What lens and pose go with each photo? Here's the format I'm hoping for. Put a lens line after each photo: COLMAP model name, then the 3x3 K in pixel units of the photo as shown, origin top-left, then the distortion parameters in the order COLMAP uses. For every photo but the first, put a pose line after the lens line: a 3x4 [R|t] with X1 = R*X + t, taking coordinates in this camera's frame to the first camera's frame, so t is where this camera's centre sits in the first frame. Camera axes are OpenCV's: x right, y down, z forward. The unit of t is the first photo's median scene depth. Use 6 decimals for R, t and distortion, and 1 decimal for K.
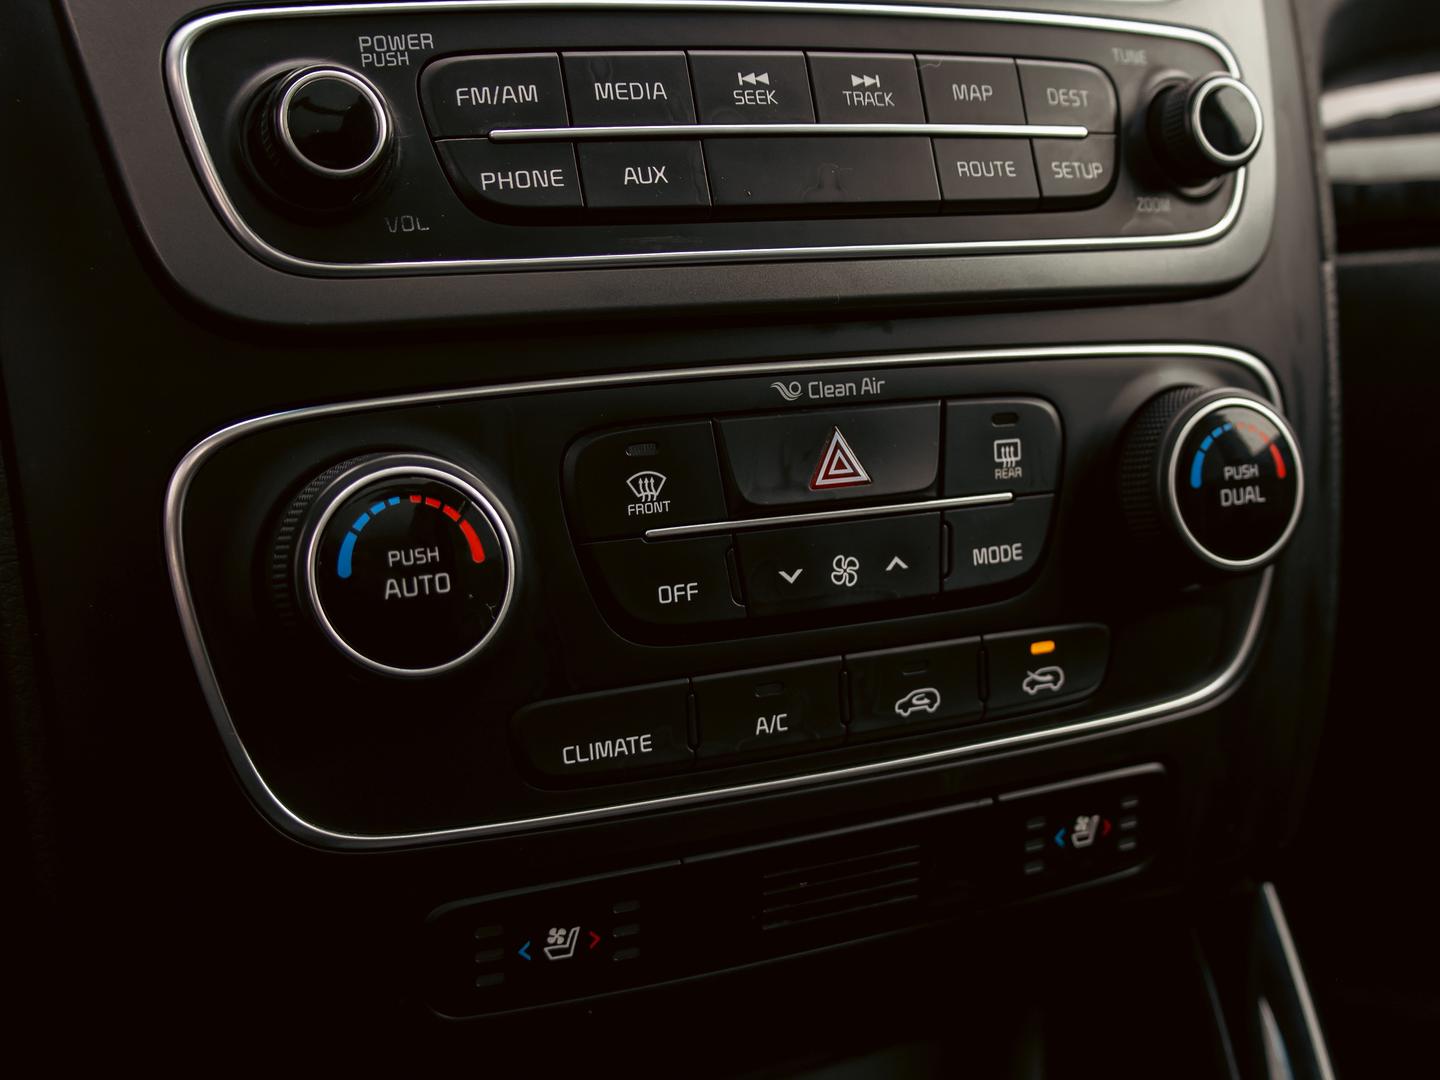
lens RADIAL K [[1613.8, 0, 720.0], [0, 1613.8, 540.0], [0, 0, 1]] dist [-0.014832, 0.002413]
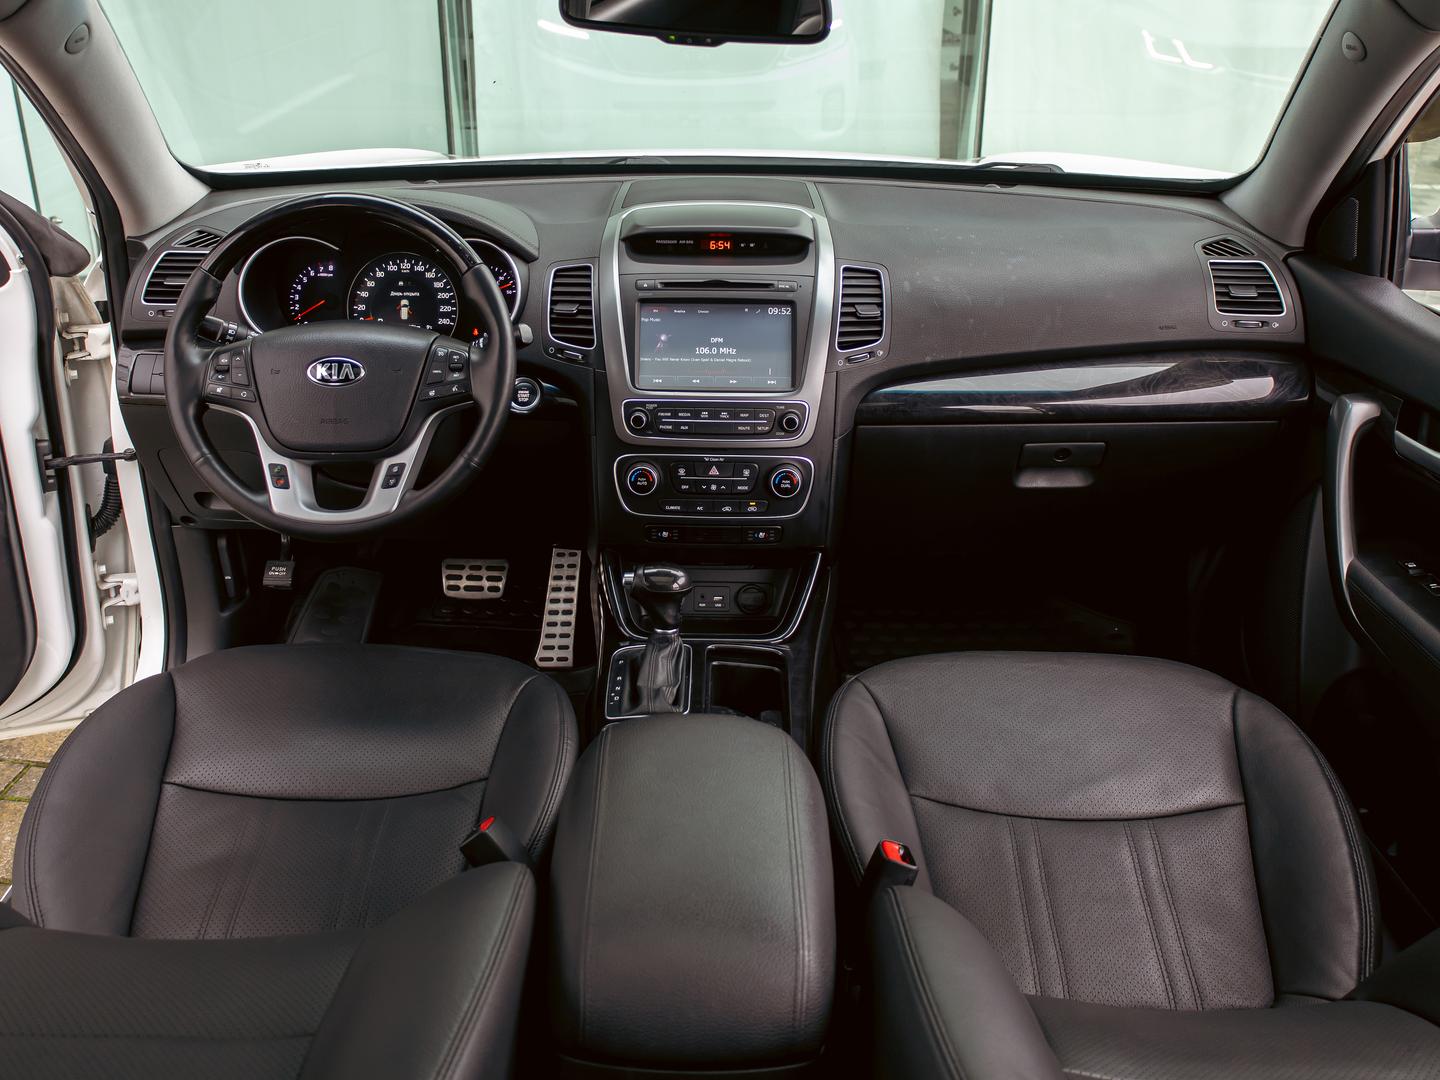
lens RADIAL K [[1613.8, 0, 720.0], [0, 1613.8, 540.0], [0, 0, 1]] dist [-0.014832, 0.002413]
pose [[0.915035, 0.206567, -0.346469, 2.382289], [-0.119871, 0.959375, 0.255403, -1.430091], [0.385151, -0.192171, 0.902623, -4.842039]]
